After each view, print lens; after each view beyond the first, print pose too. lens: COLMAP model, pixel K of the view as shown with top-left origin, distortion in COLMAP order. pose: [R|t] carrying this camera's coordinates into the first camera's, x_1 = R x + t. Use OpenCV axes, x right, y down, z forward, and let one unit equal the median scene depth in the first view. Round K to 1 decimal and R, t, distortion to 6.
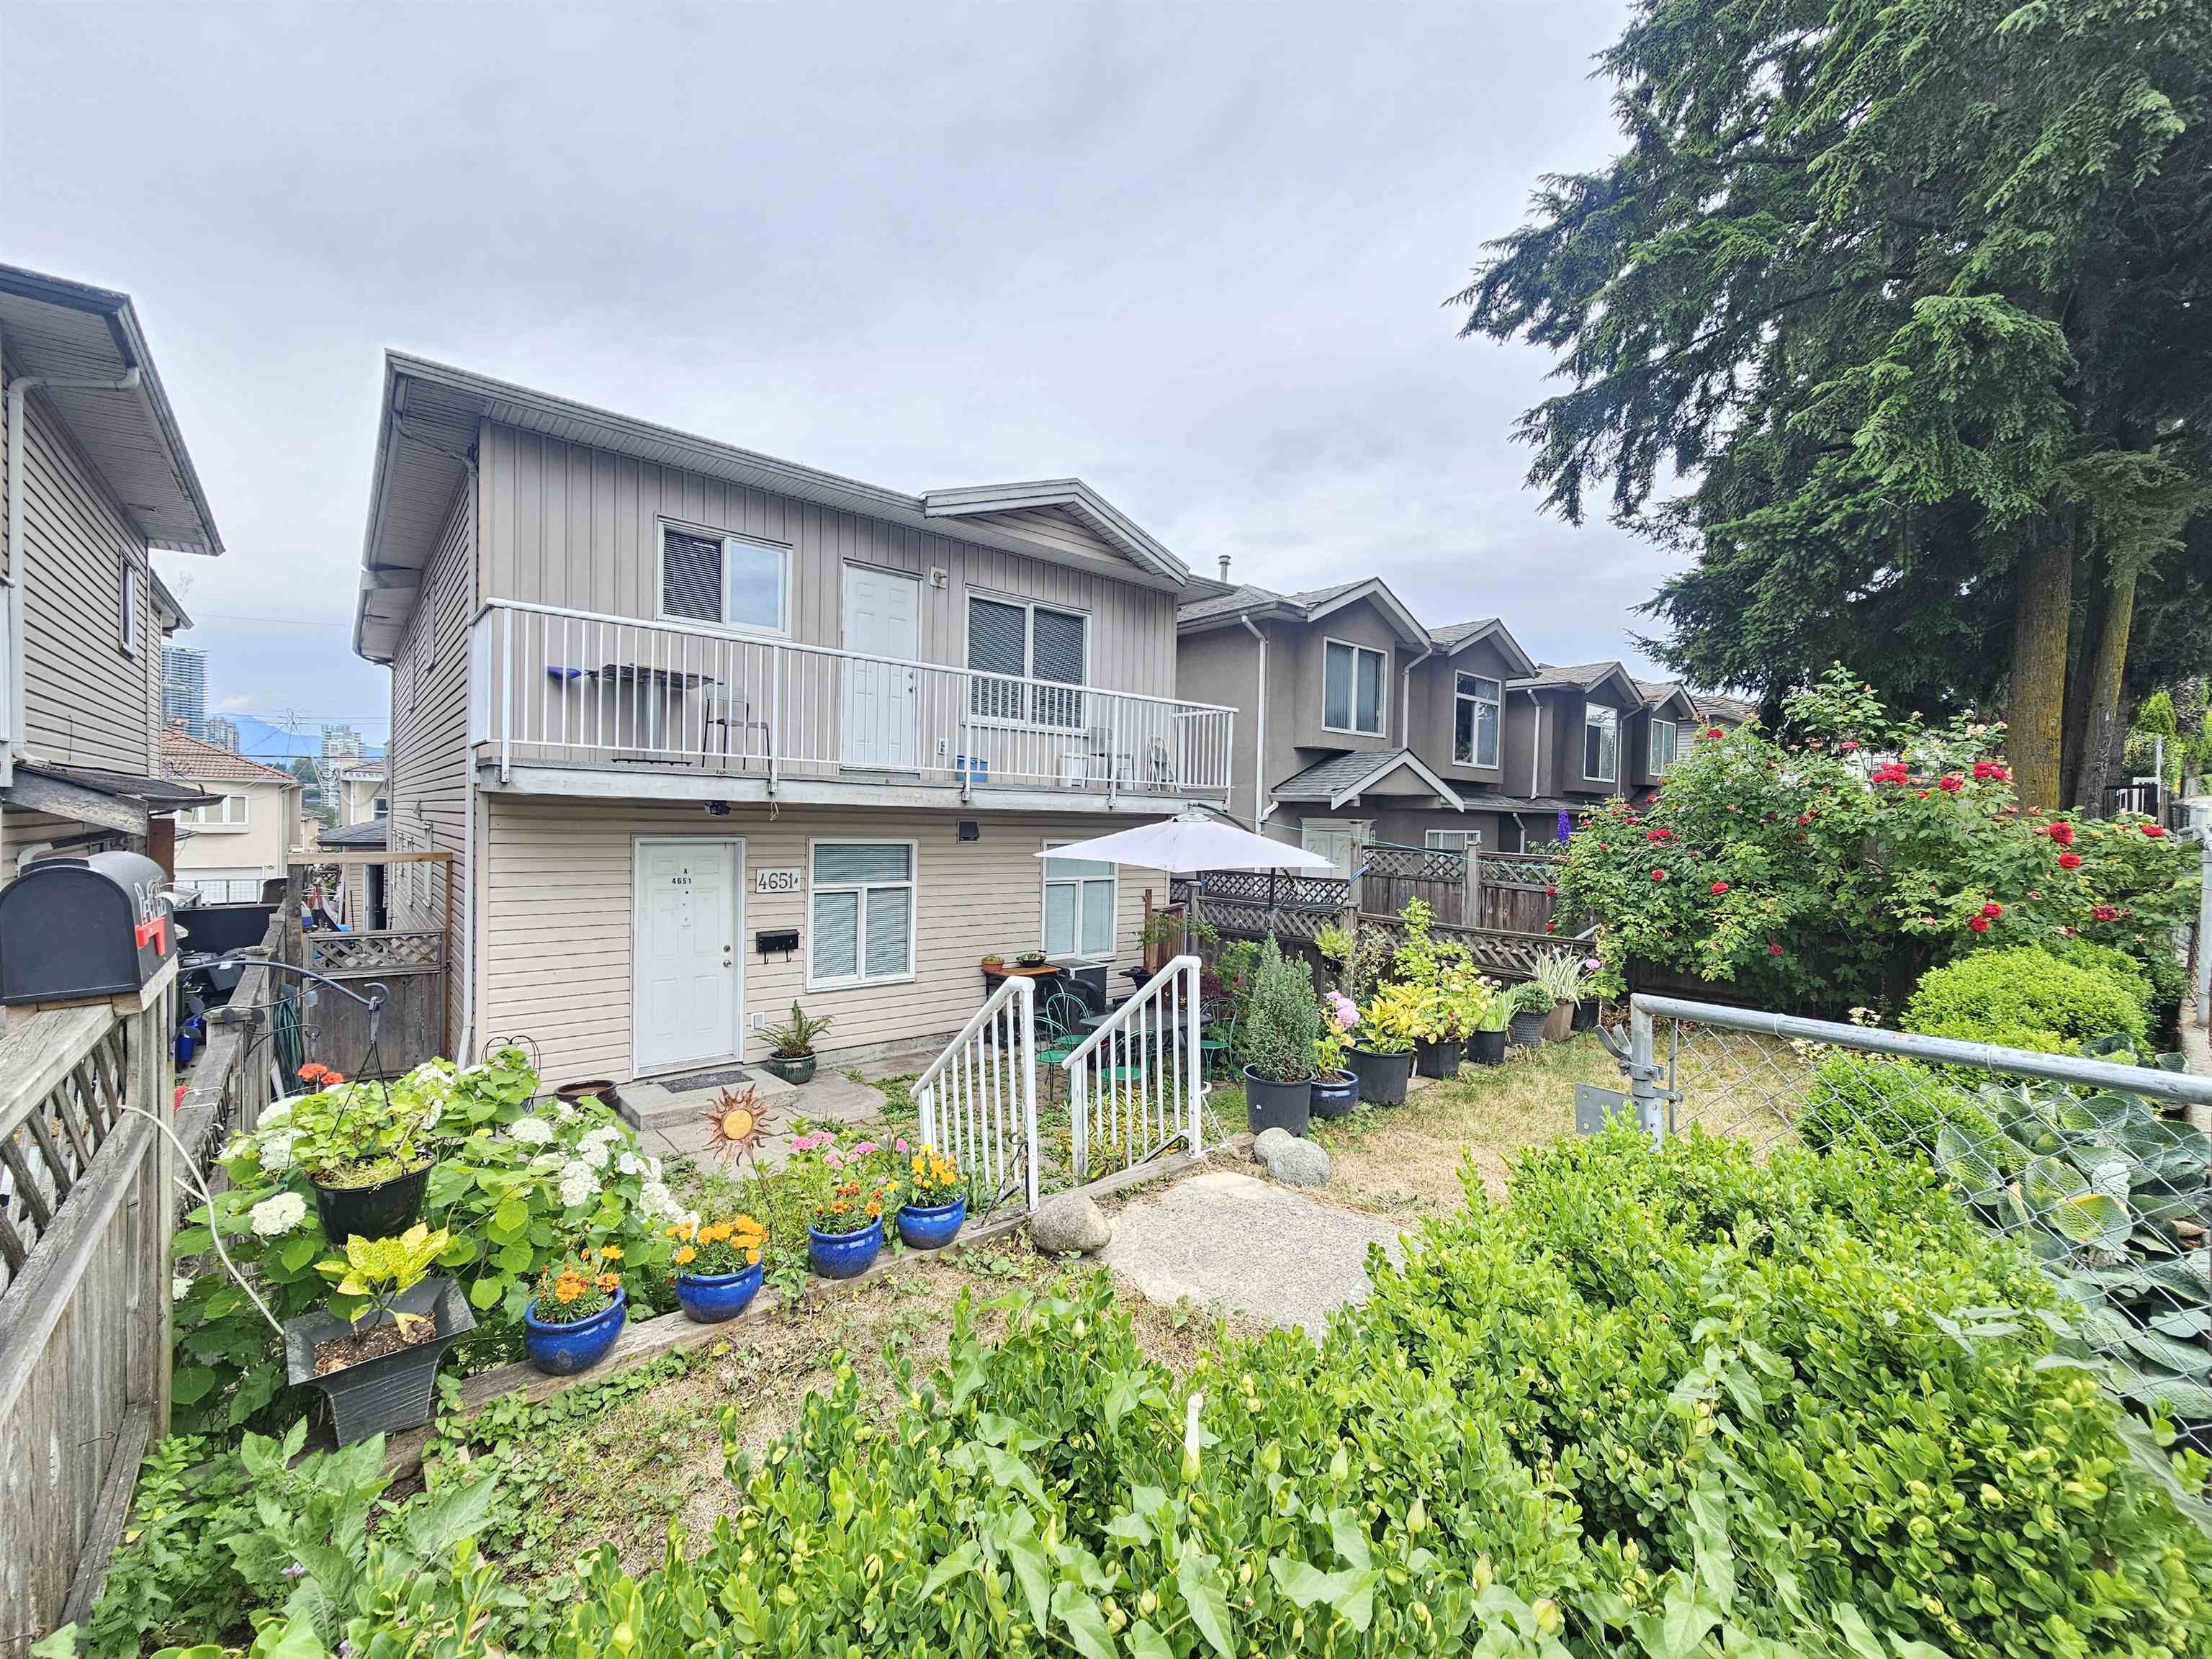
lens RADIAL K [[907.7, 0, 1117.9], [0, 907.7, 840.8], [0, 0, 1]] dist [0.002264, -0.000491]
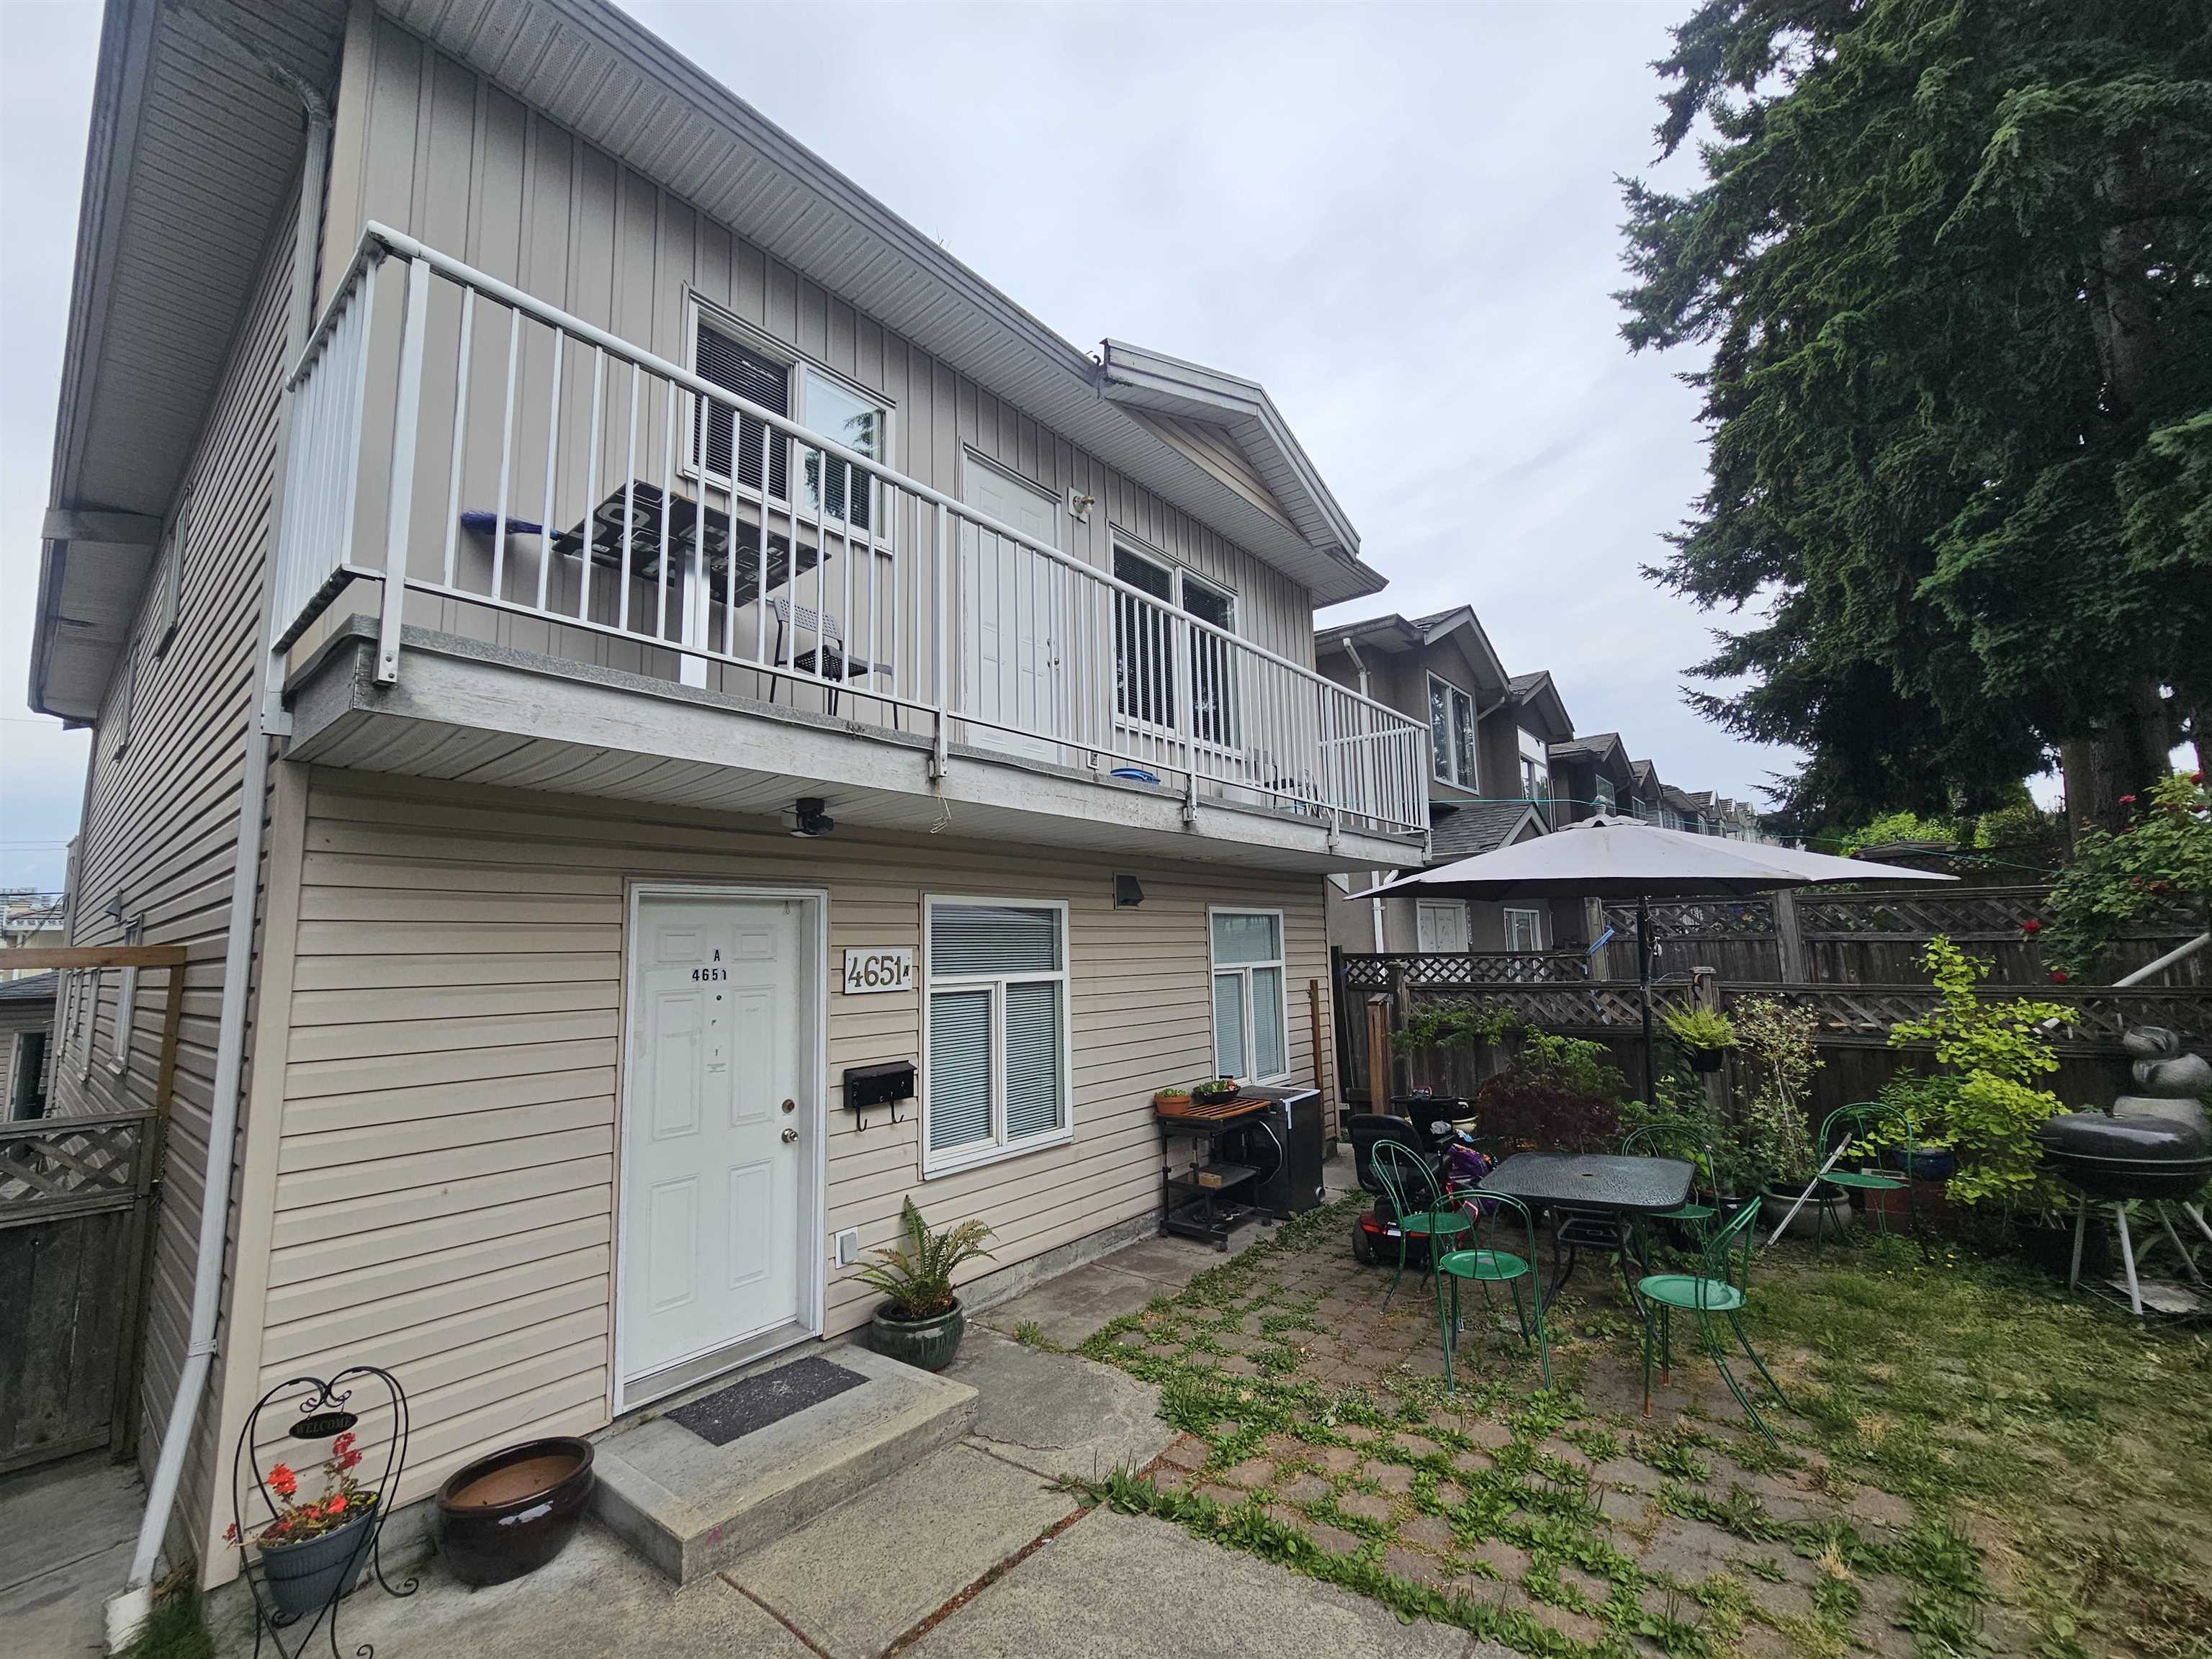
lens RADIAL K [[907.7, 0, 1116.3], [0, 907.7, 840.8], [0, 0, 1]] dist [0.002264, -0.000491]
pose [[0.984474, -0.028428, 0.173215, -0.305055], [0.053455, 0.988482, -0.141586, 0.048242], [-0.167195, 0.148646, 0.974654, 0.406515]]
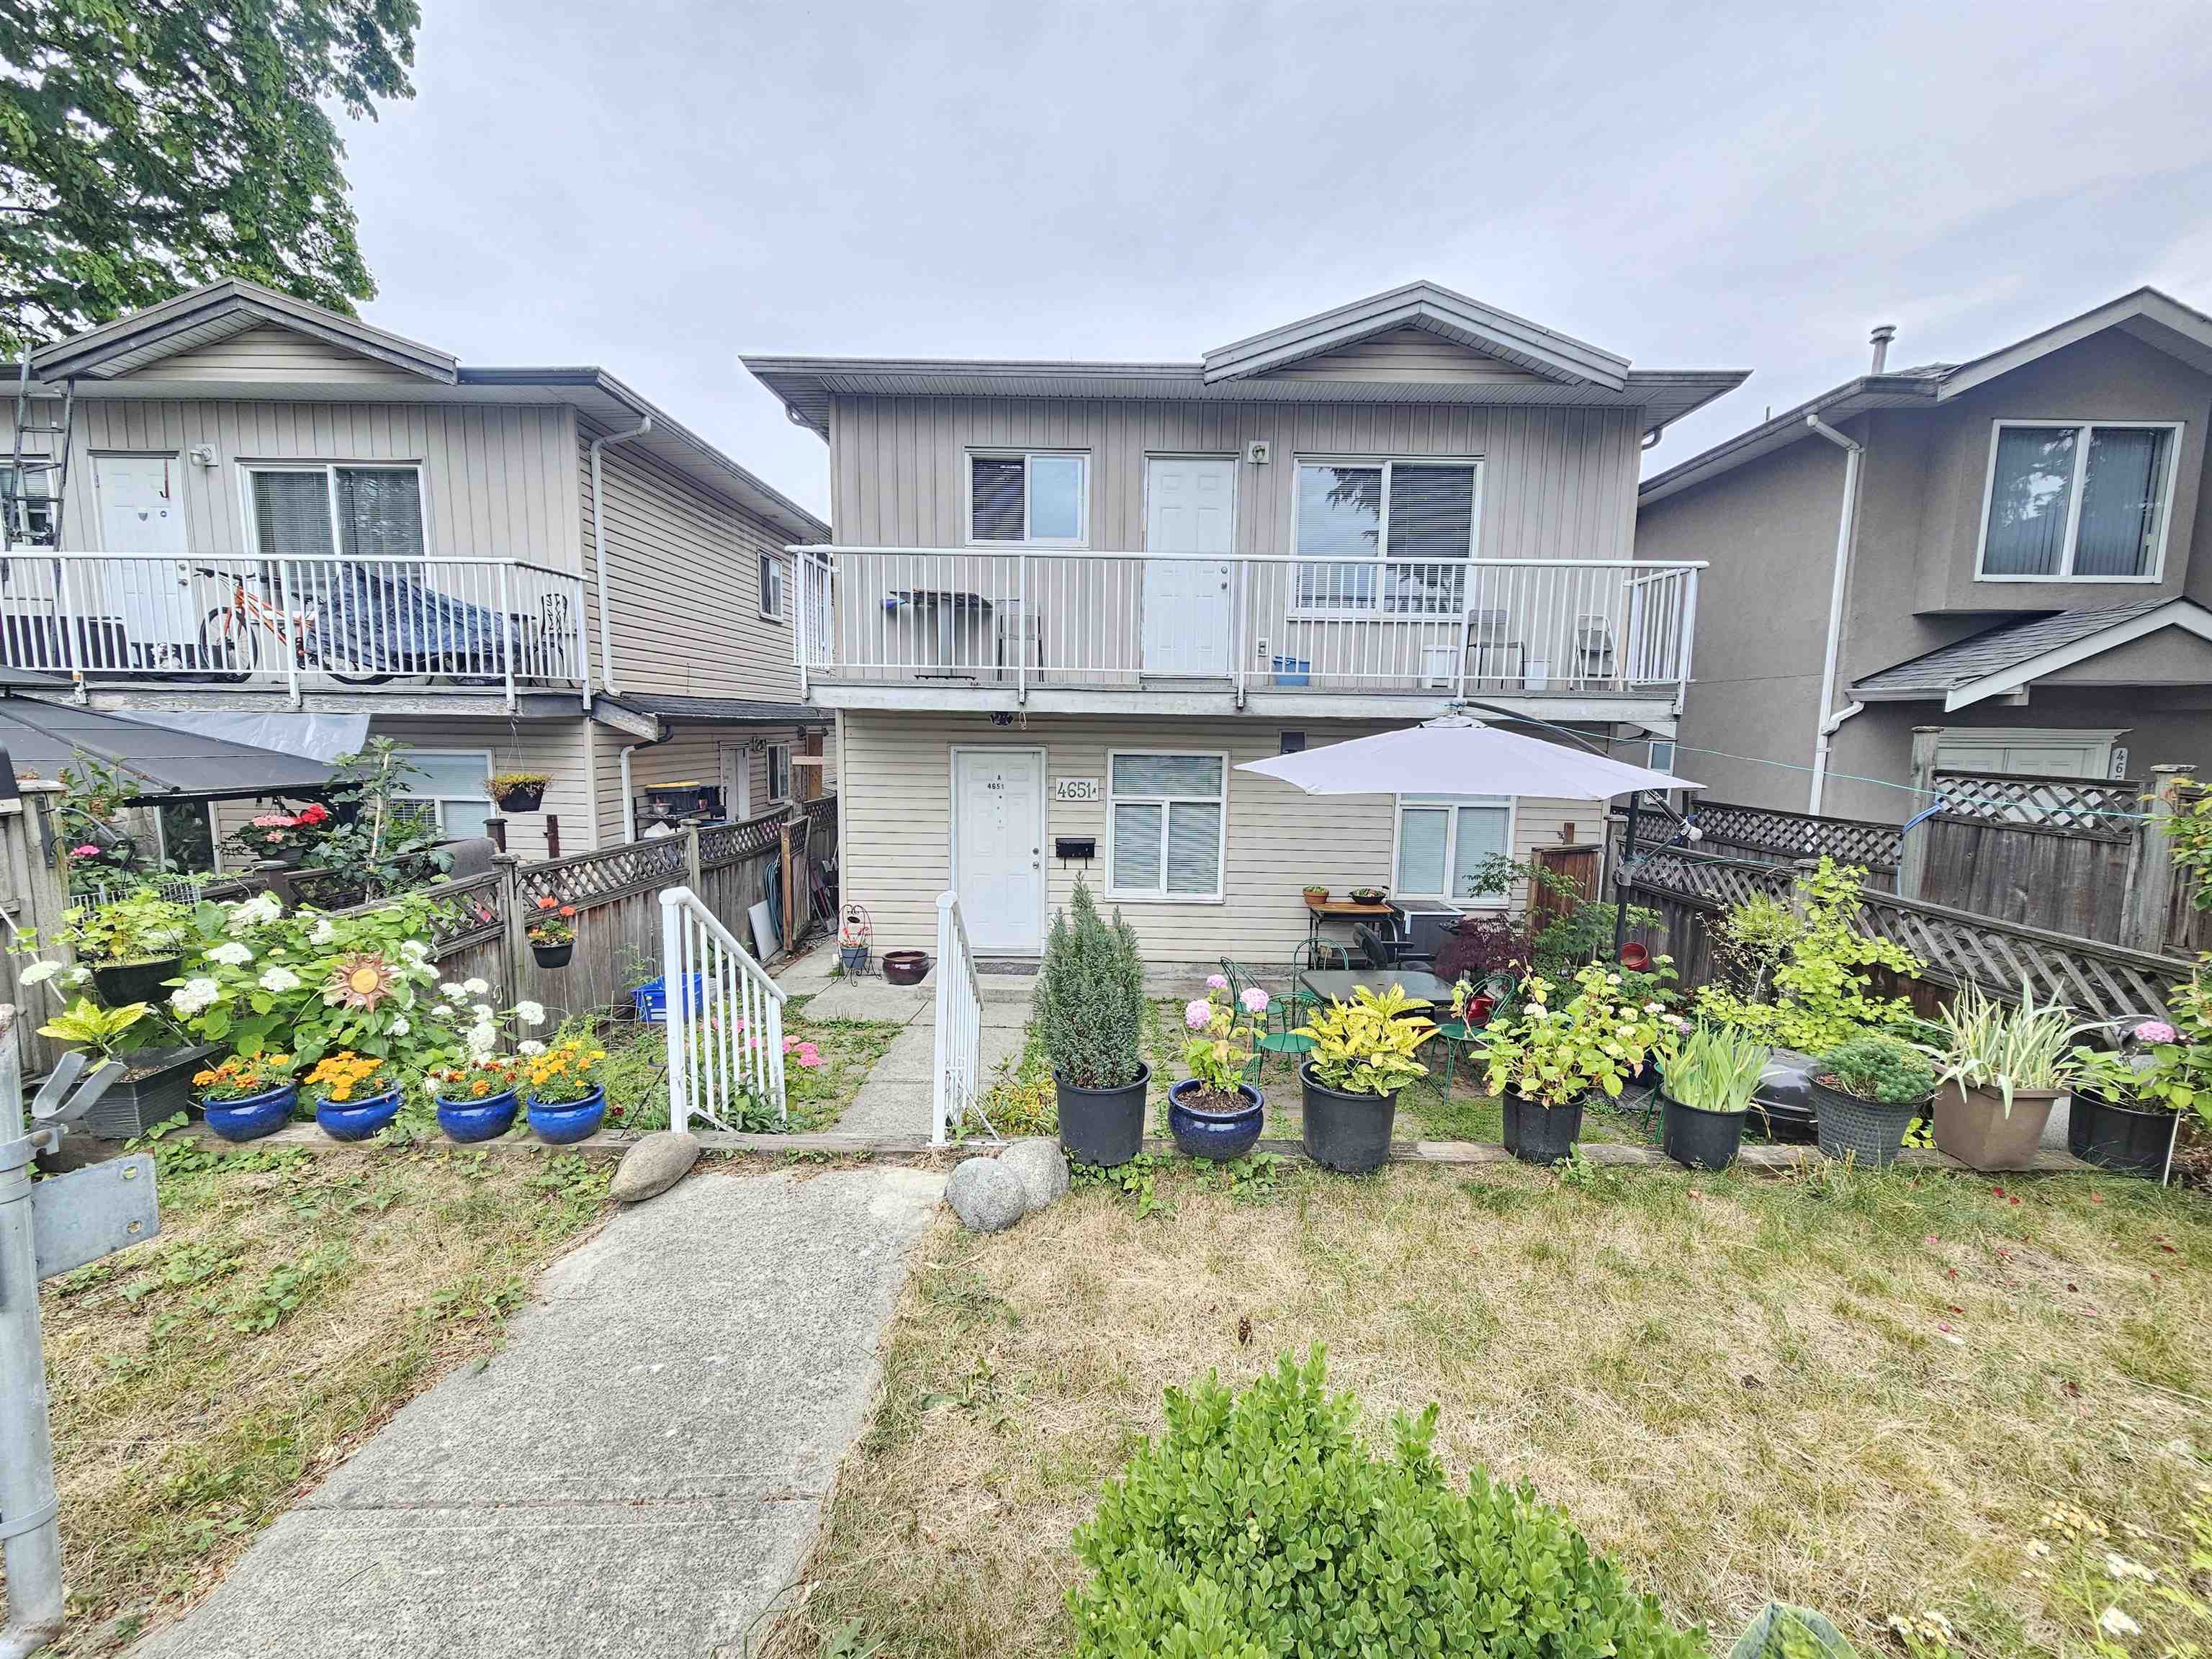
lens RADIAL K [[907.7, 0, 1116.0], [0, 907.7, 839.3], [0, 0, 1]] dist [0.002264, -0.000491]
pose [[0.750446, 0.071632, -0.657039, 0.316790], [-0.015205, 0.995718, 0.091188, 0.005102], [0.660757, -0.058442, 0.748322, 0.240532]]
